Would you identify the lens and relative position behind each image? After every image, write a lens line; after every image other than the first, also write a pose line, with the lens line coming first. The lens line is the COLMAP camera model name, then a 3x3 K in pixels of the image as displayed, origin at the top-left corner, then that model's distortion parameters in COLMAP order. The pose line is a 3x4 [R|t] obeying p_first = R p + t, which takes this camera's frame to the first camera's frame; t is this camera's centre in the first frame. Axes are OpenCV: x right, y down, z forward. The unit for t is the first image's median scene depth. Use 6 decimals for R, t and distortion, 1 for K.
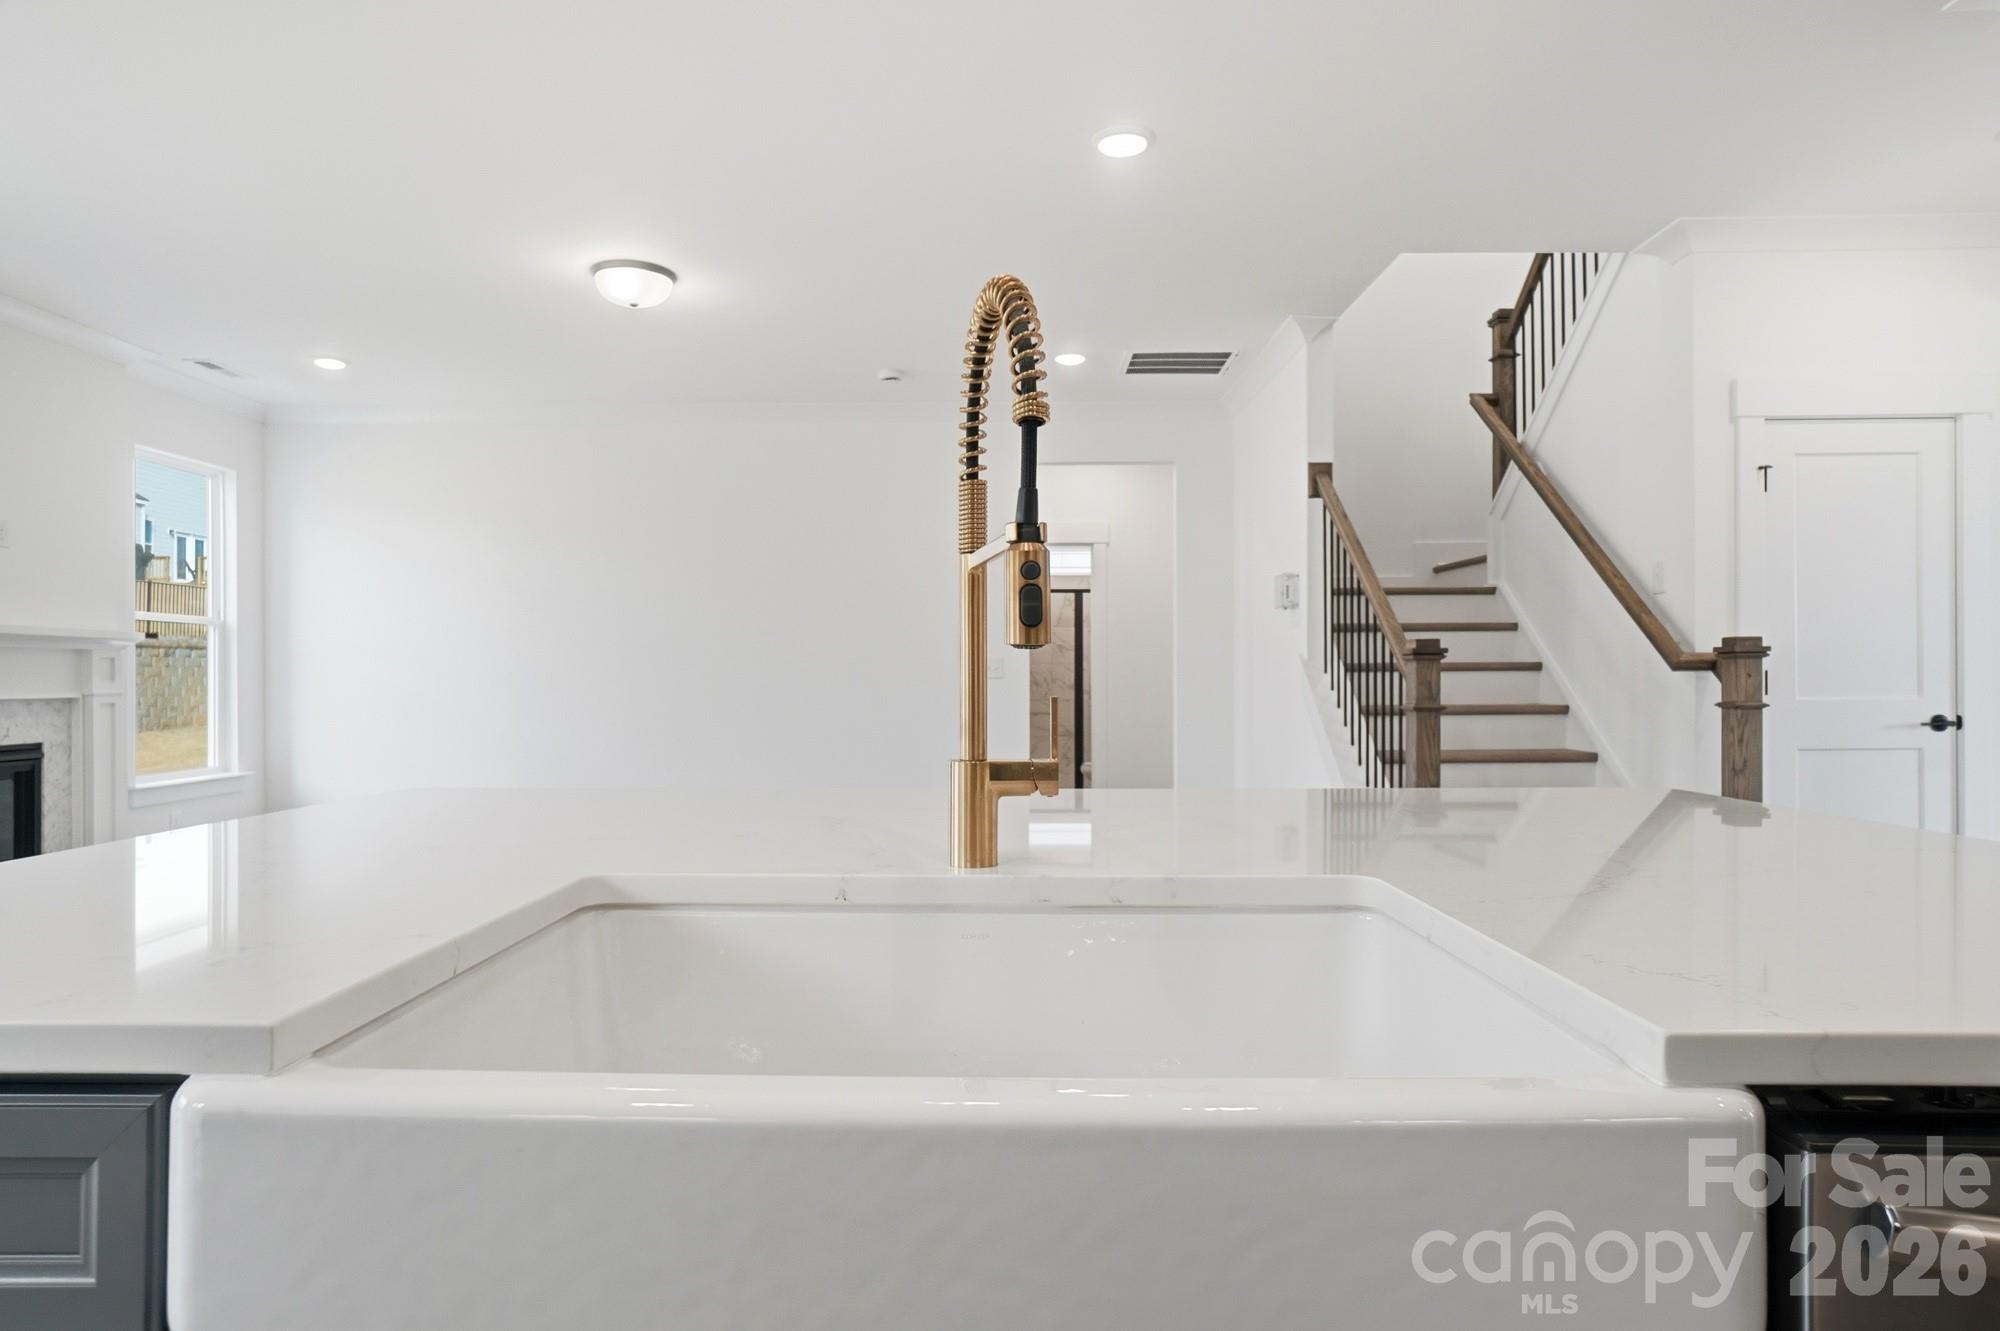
lens RADIAL K [[1075.2, 0, 986.8], [0, 1075.2, 669.6], [0, 0, 1]] dist [-0.000491, 0.001338]
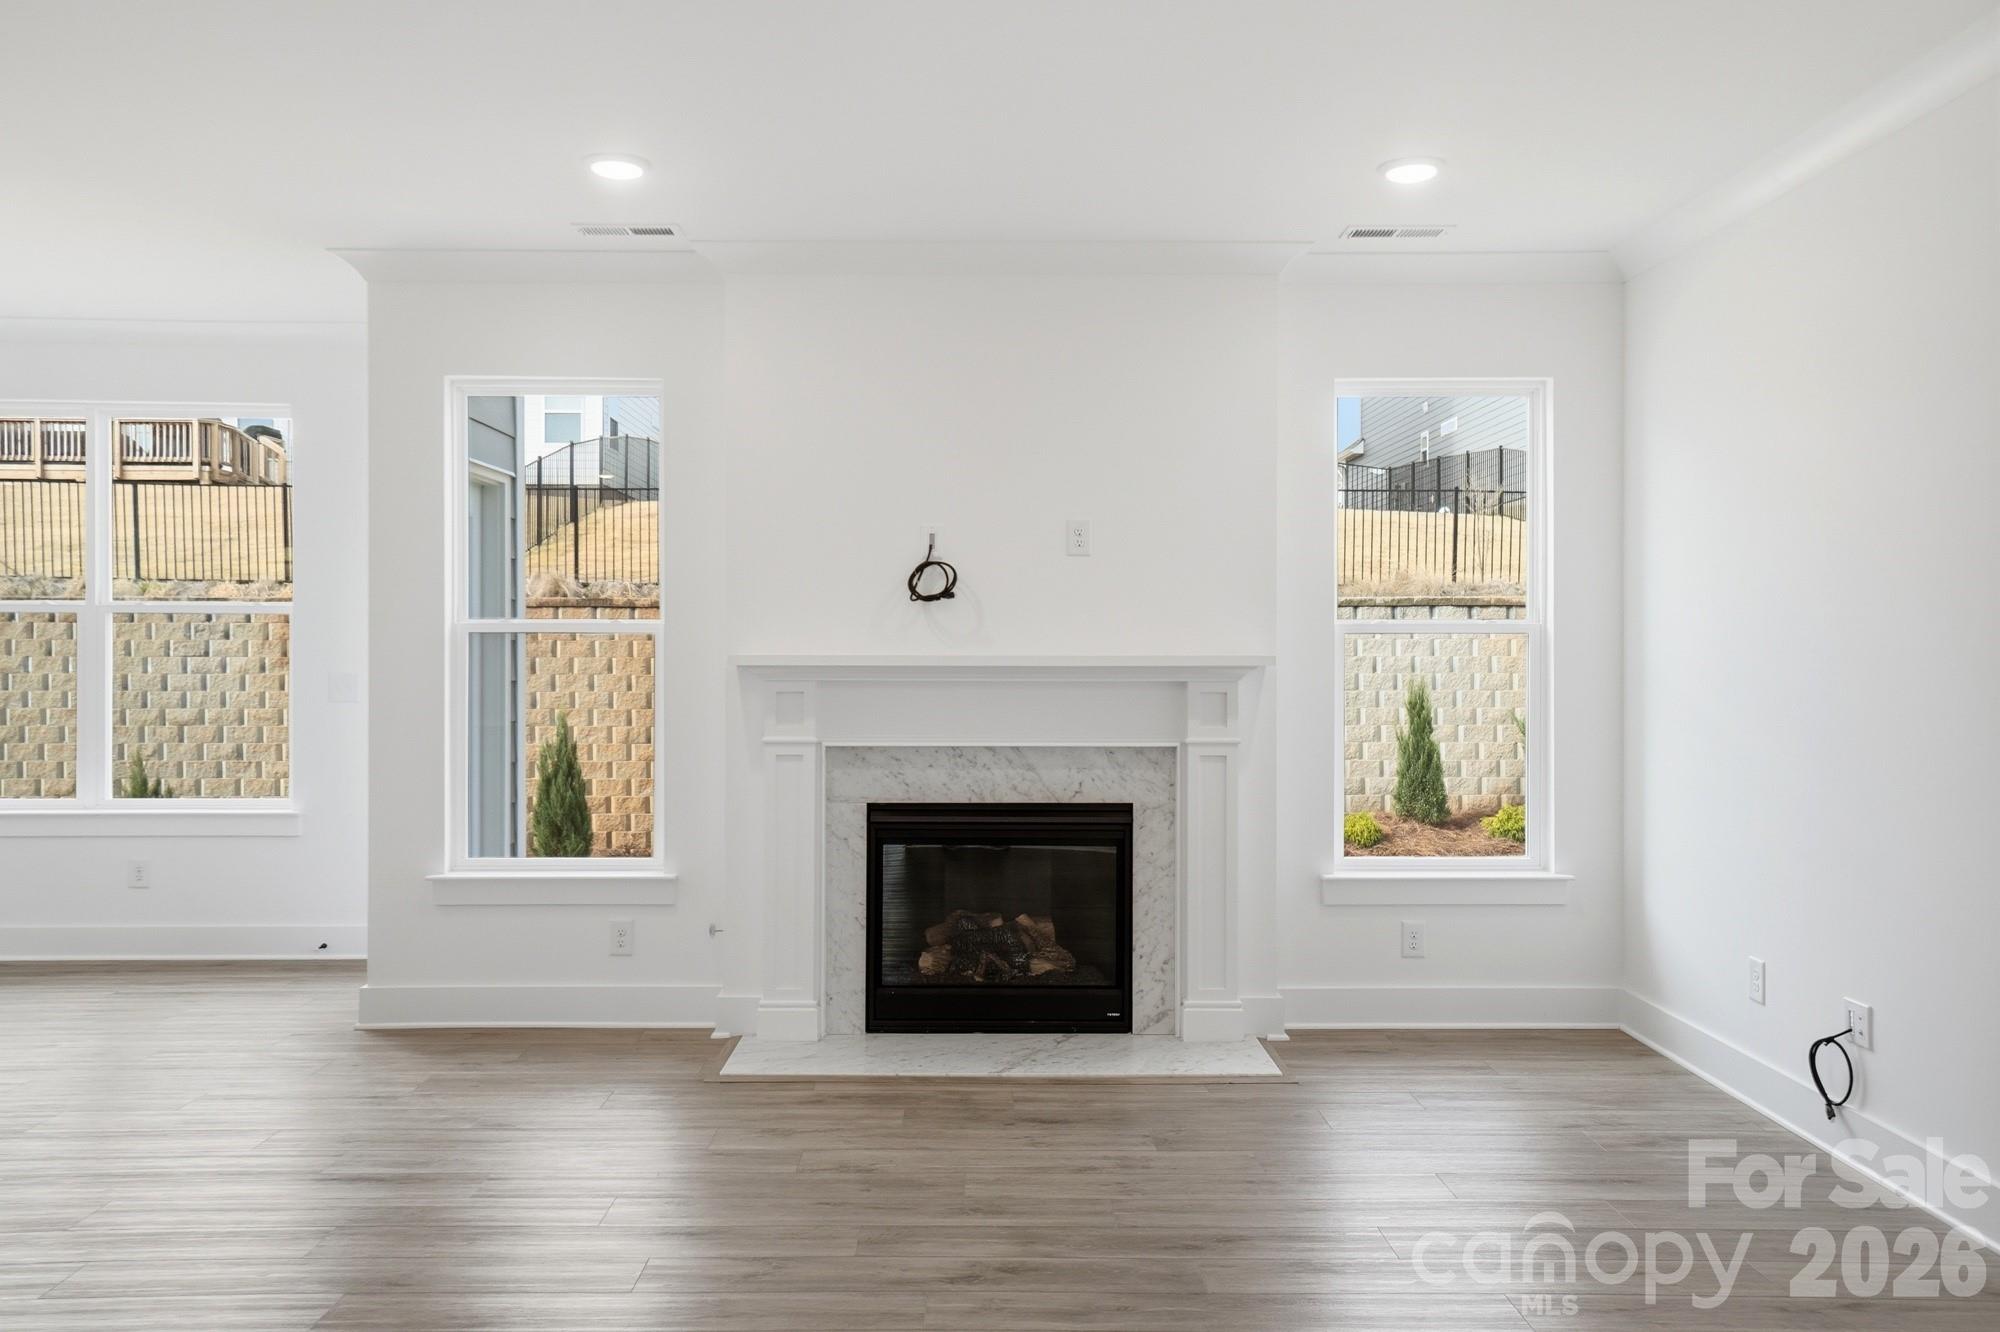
lens RADIAL K [[1581.9, 0, 1059.4], [0, 1581.9, 665.3], [0, 0, 1]] dist [0.043326, -0.000734]
pose [[0.060093, 0.020192, -0.997989, 0.234044], [0.002314, 0.999790, 0.020368, -0.051787], [0.998190, -0.003534, 0.060033, 0.847397]]
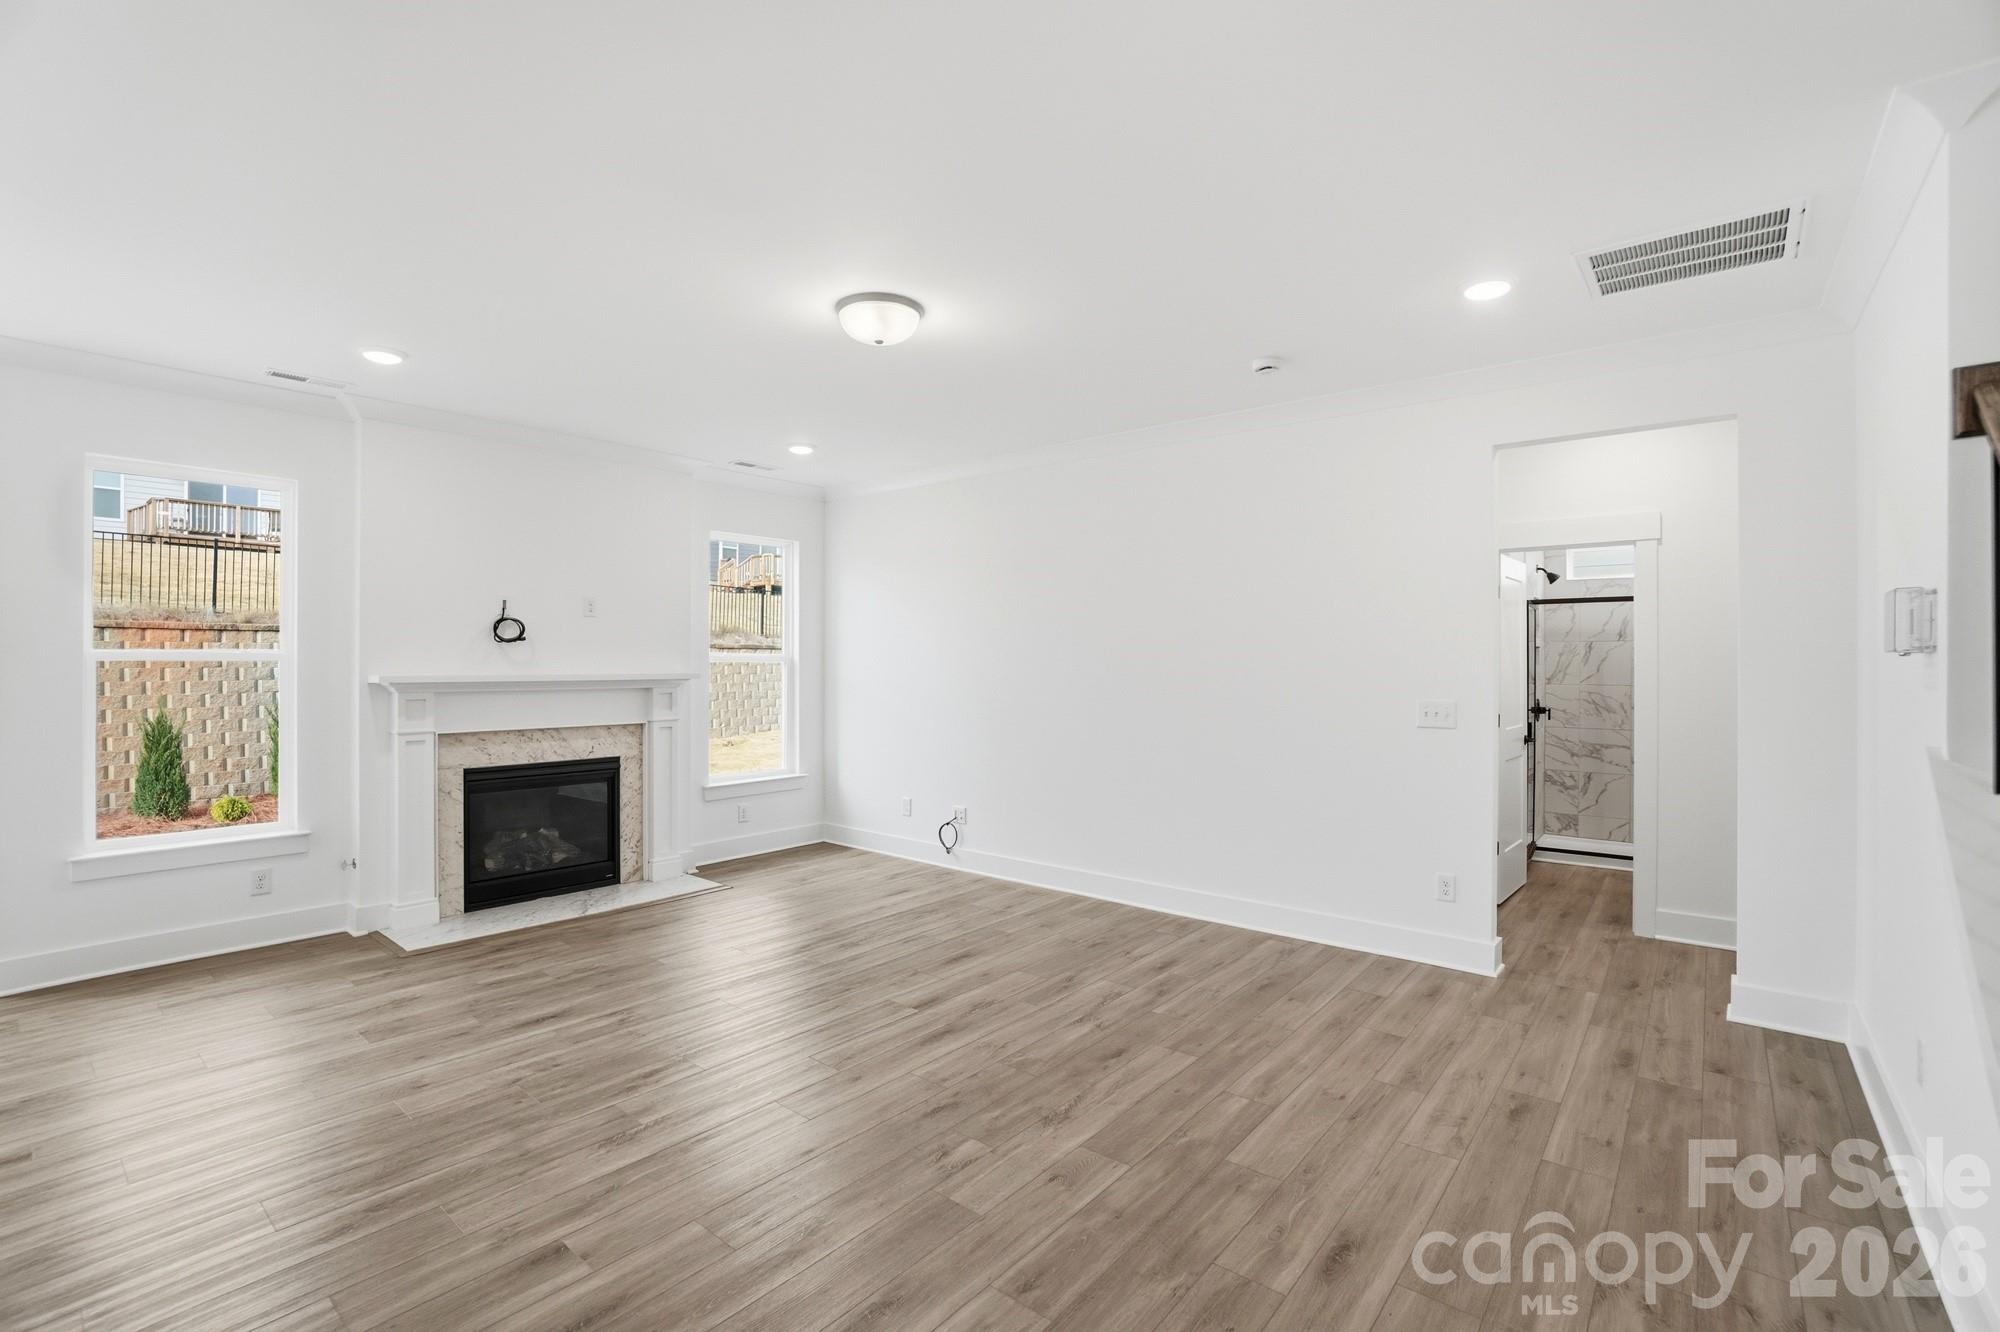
lens RADIAL K [[874.2, 0, 1013.7], [0, 874.2, 662.0], [0, 0, 1]] dist [-0.020608, 0.003091]
pose [[0.791034, 0.003806, -0.611761, 0.196004], [-0.000741, 0.999986, 0.005262, -0.056804], [0.611772, -0.003709, 0.791025, 0.410150]]
